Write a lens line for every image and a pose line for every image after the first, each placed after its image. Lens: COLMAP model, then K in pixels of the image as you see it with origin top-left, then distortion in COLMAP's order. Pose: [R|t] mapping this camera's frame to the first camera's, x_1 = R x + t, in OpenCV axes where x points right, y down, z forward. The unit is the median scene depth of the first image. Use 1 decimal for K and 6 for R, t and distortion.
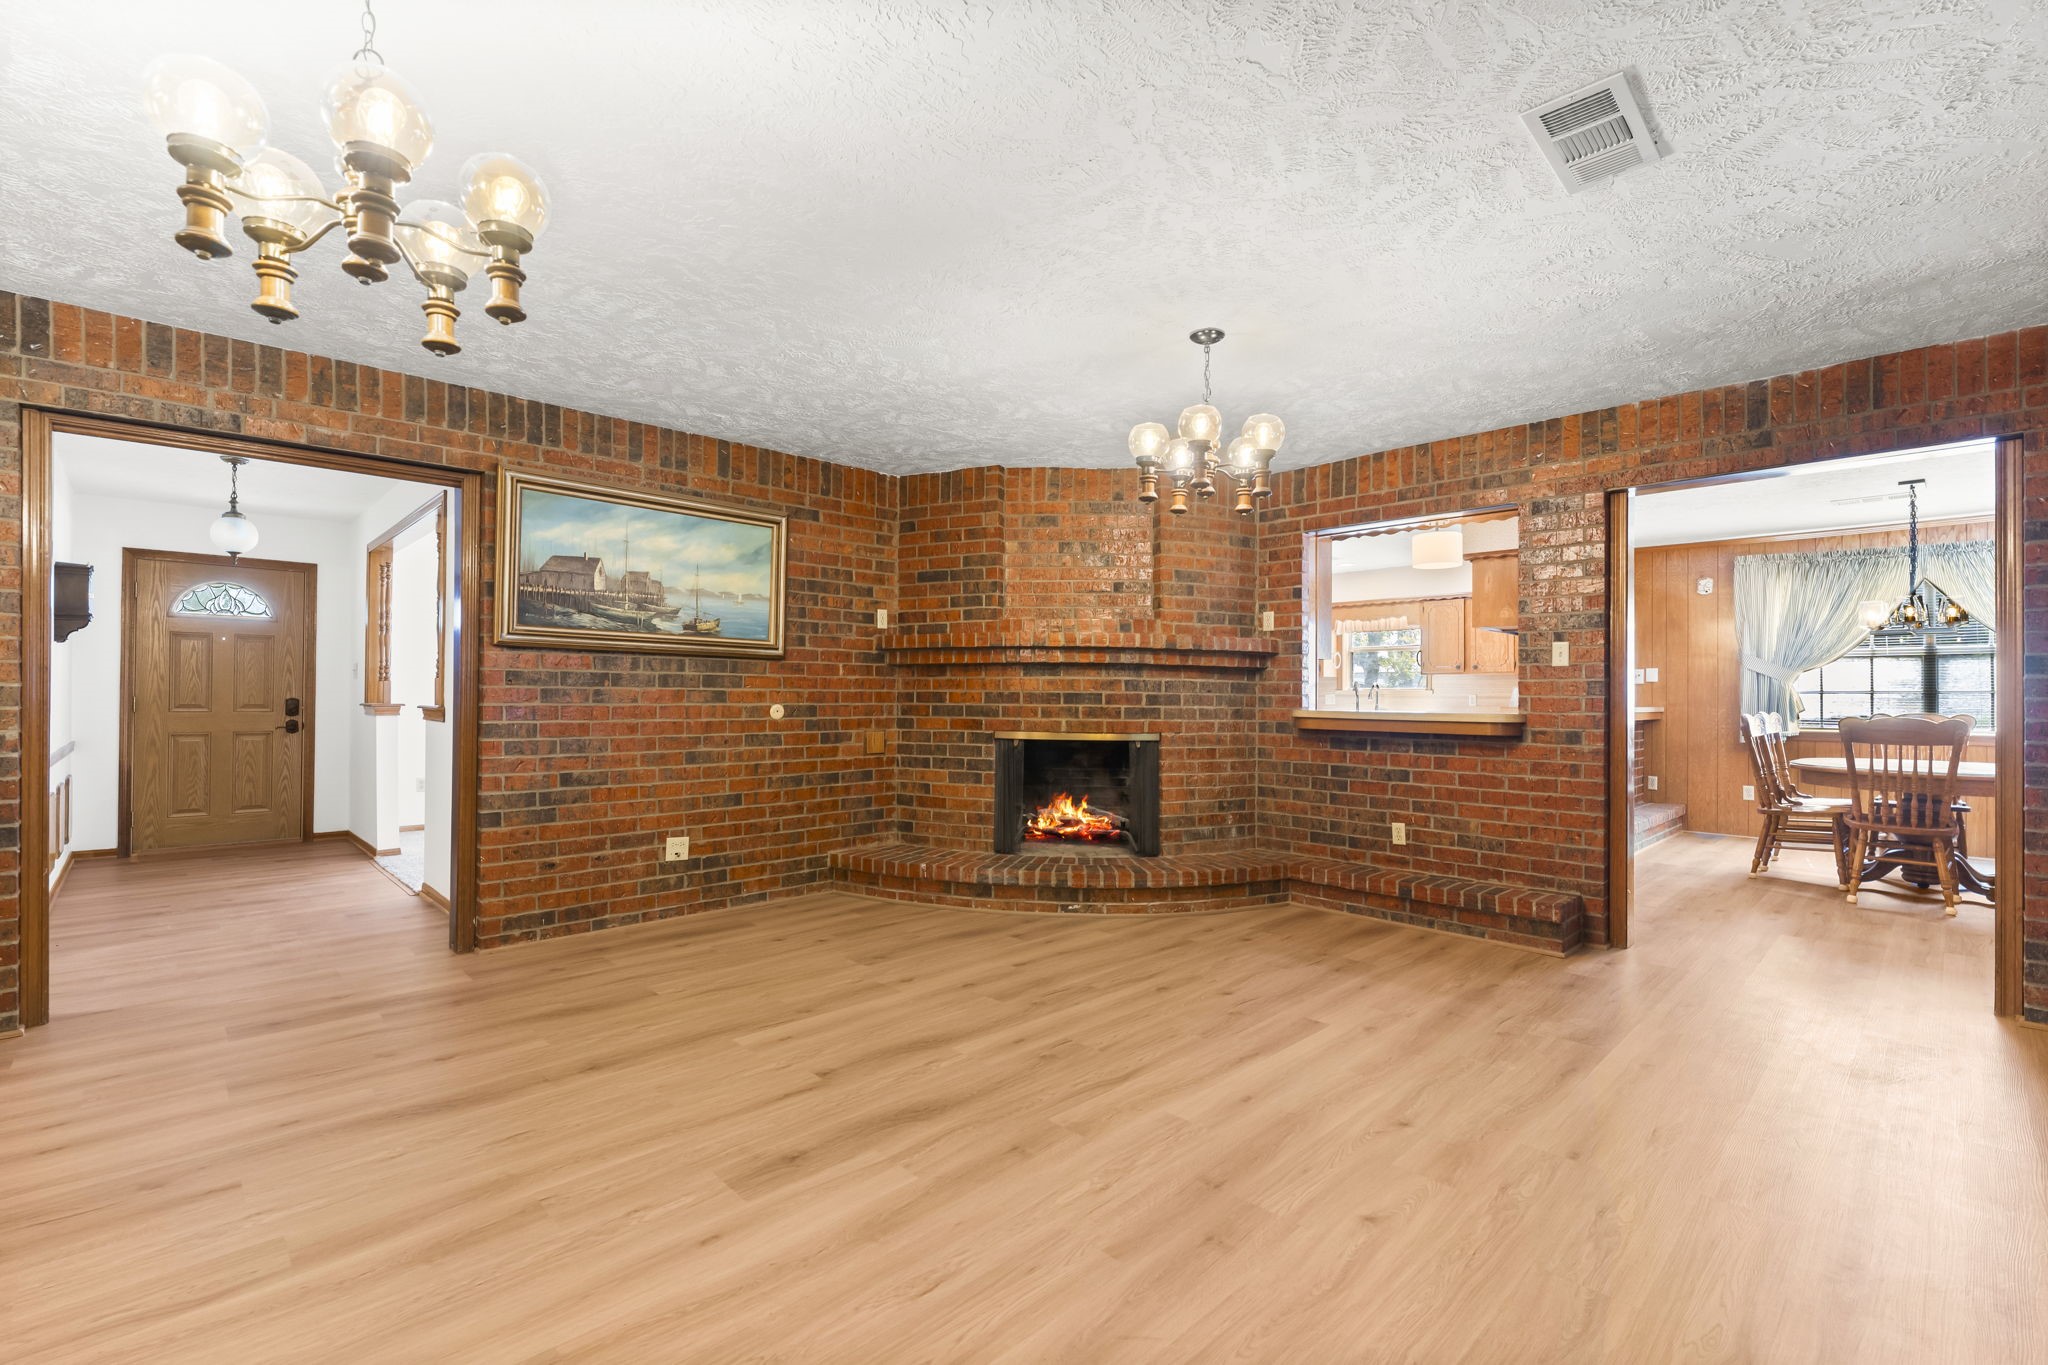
lens RADIAL K [[905.9, 0, 1030.6], [0, 905.9, 692.2], [0, 0, 1]] dist [0.001599, 0.000289]
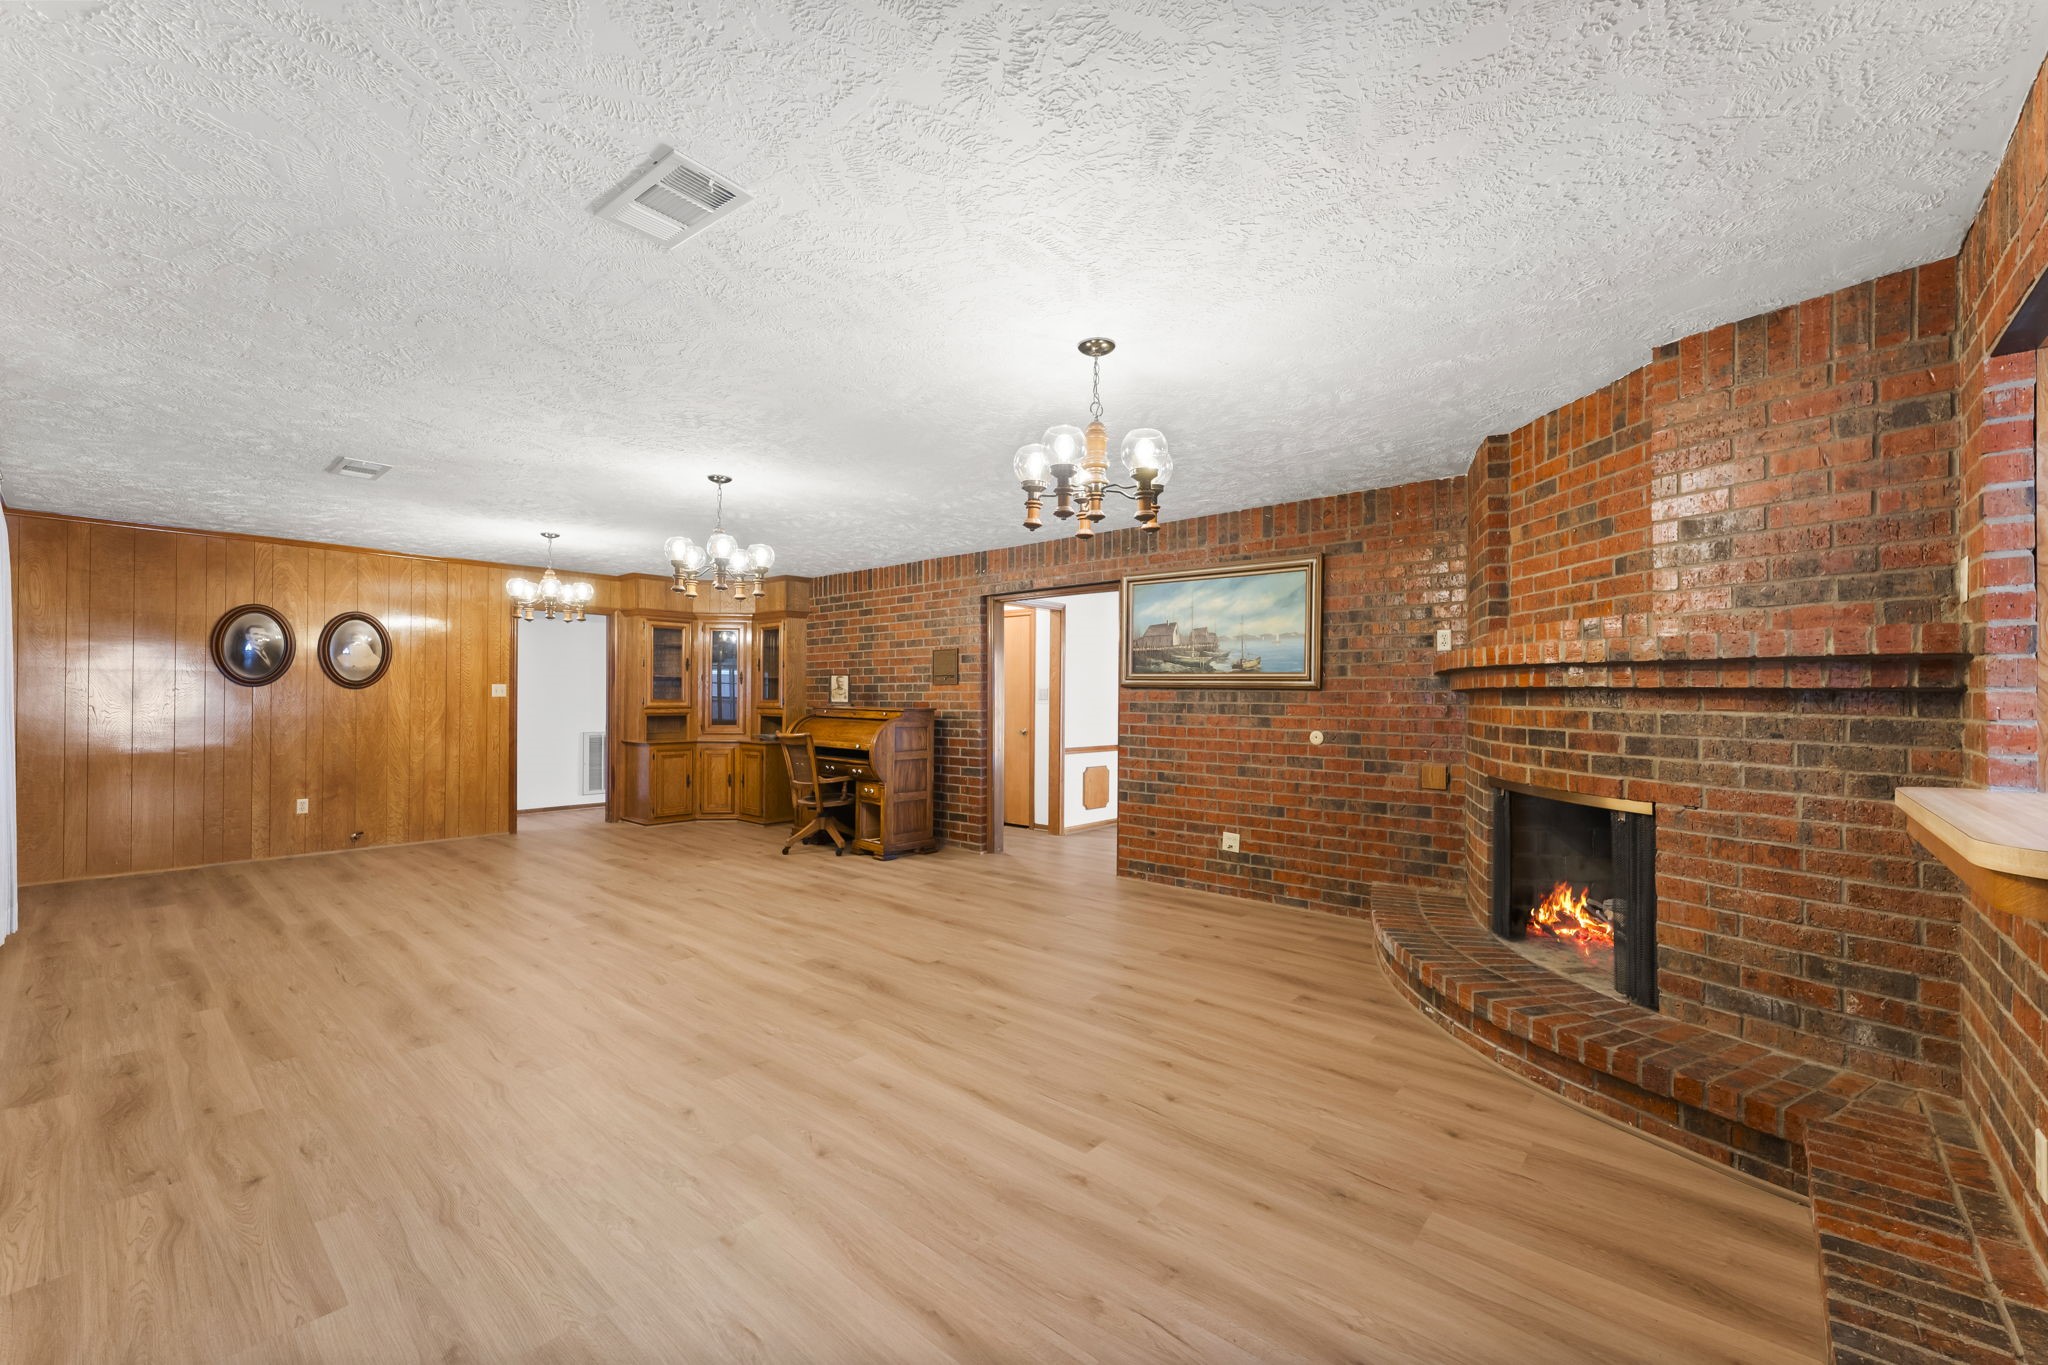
lens RADIAL K [[823.4, 0, 1016.4], [0, 823.4, 695.3], [0, 0, 1]] dist [0.001980, 0.000342]
pose [[0.074099, -0.007298, -0.997224, 0.720975], [-0.003224, 0.999966, -0.007557, -0.021828], [0.997246, 0.003775, 0.074073, 0.603797]]
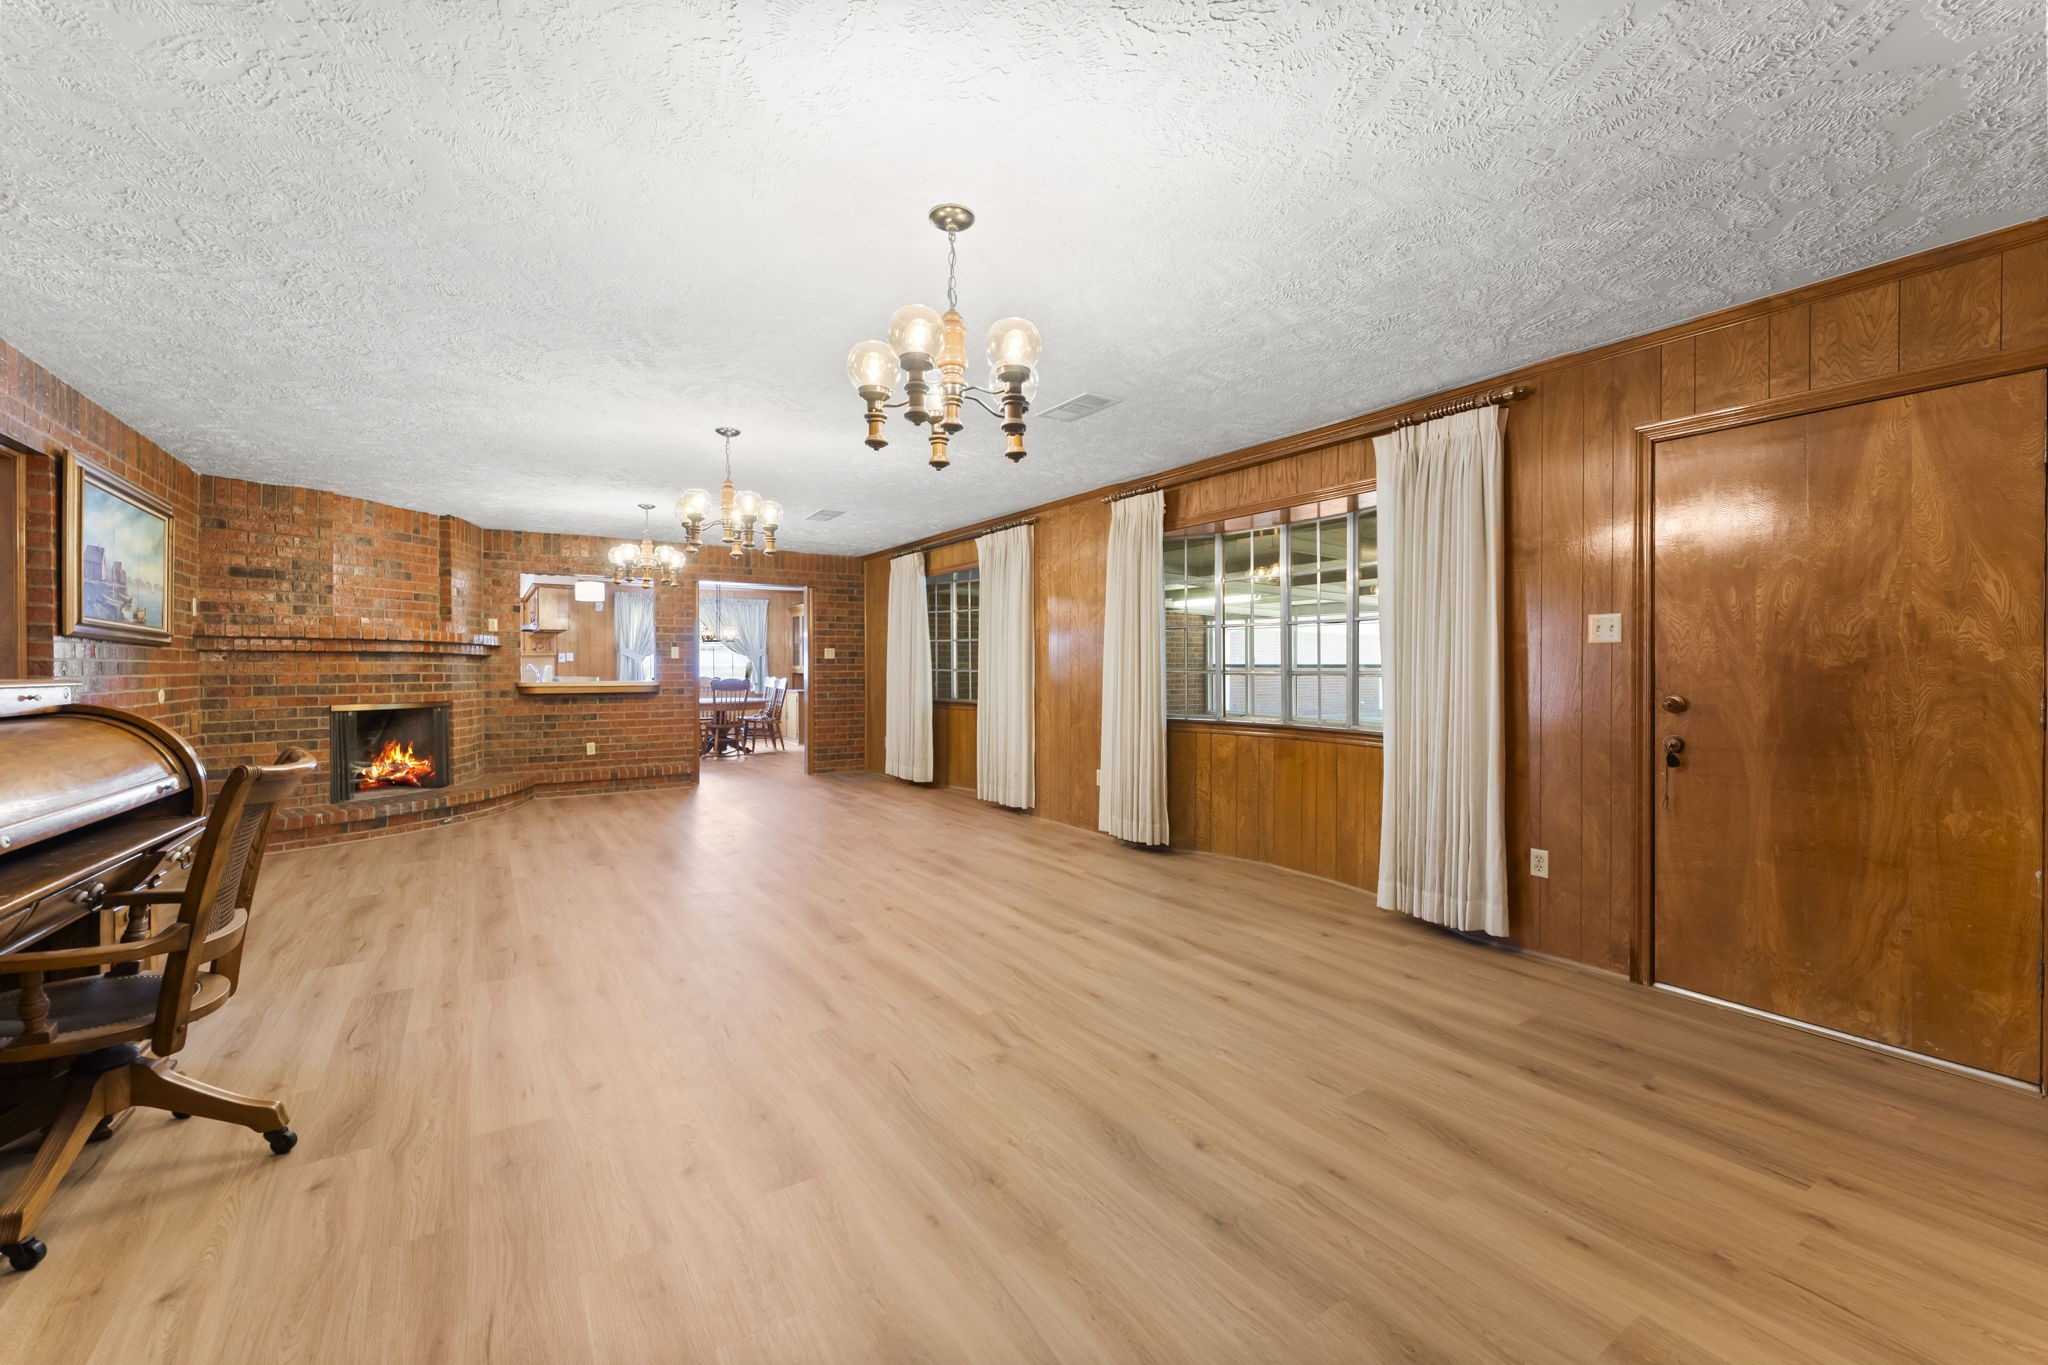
lens RADIAL K [[823.4, 0, 1016.4], [0, 823.4, 695.3], [0, 0, 1]] dist [0.001980, 0.000342]
pose [[0.192249, -0.041213, 0.980480, -1.087685], [-0.000786, 0.999111, 0.042151, -0.021895], [-0.981346, -0.008875, 0.192046, -0.158709]]
